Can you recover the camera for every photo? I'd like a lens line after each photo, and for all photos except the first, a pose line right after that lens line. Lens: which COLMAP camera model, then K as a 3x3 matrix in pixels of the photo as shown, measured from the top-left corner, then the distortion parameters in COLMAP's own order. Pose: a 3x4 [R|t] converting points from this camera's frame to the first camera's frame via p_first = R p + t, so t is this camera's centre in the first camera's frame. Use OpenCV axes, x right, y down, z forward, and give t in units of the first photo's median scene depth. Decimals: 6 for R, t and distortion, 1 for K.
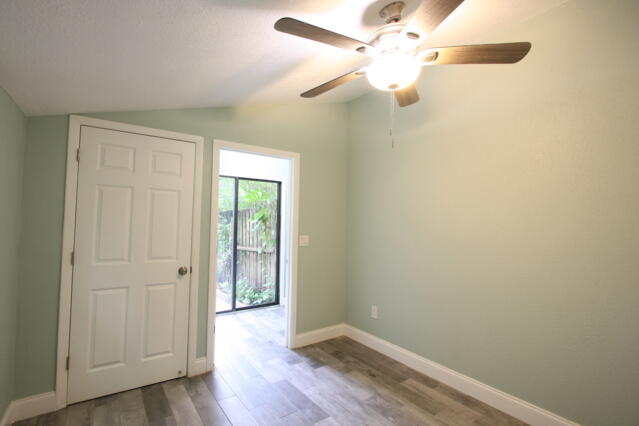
lens RADIAL K [[297.8, 0, 318.9], [0, 297.8, 209.6], [0, 0, 1]] dist [-0.010855, 0.001986]
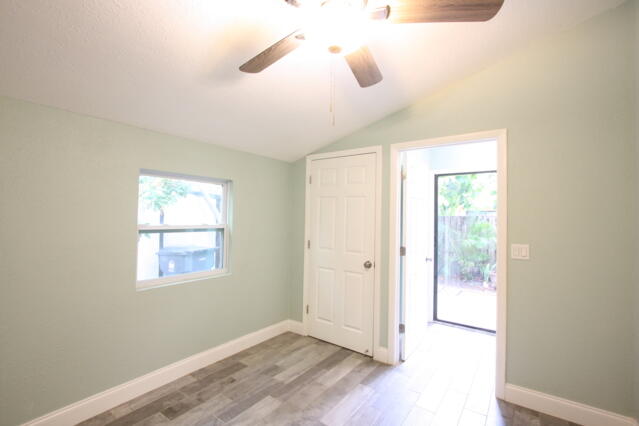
lens RADIAL K [[297.8, 0, 314.4], [0, 297.8, 213.7], [0, 0, 1]] dist [-0.010855, 0.001986]
pose [[0.306373, -0.033464, -0.951323, 0.617781], [0.017841, 0.999408, -0.029409, 0.039060], [0.951744, -0.007963, 0.306788, 0.457467]]
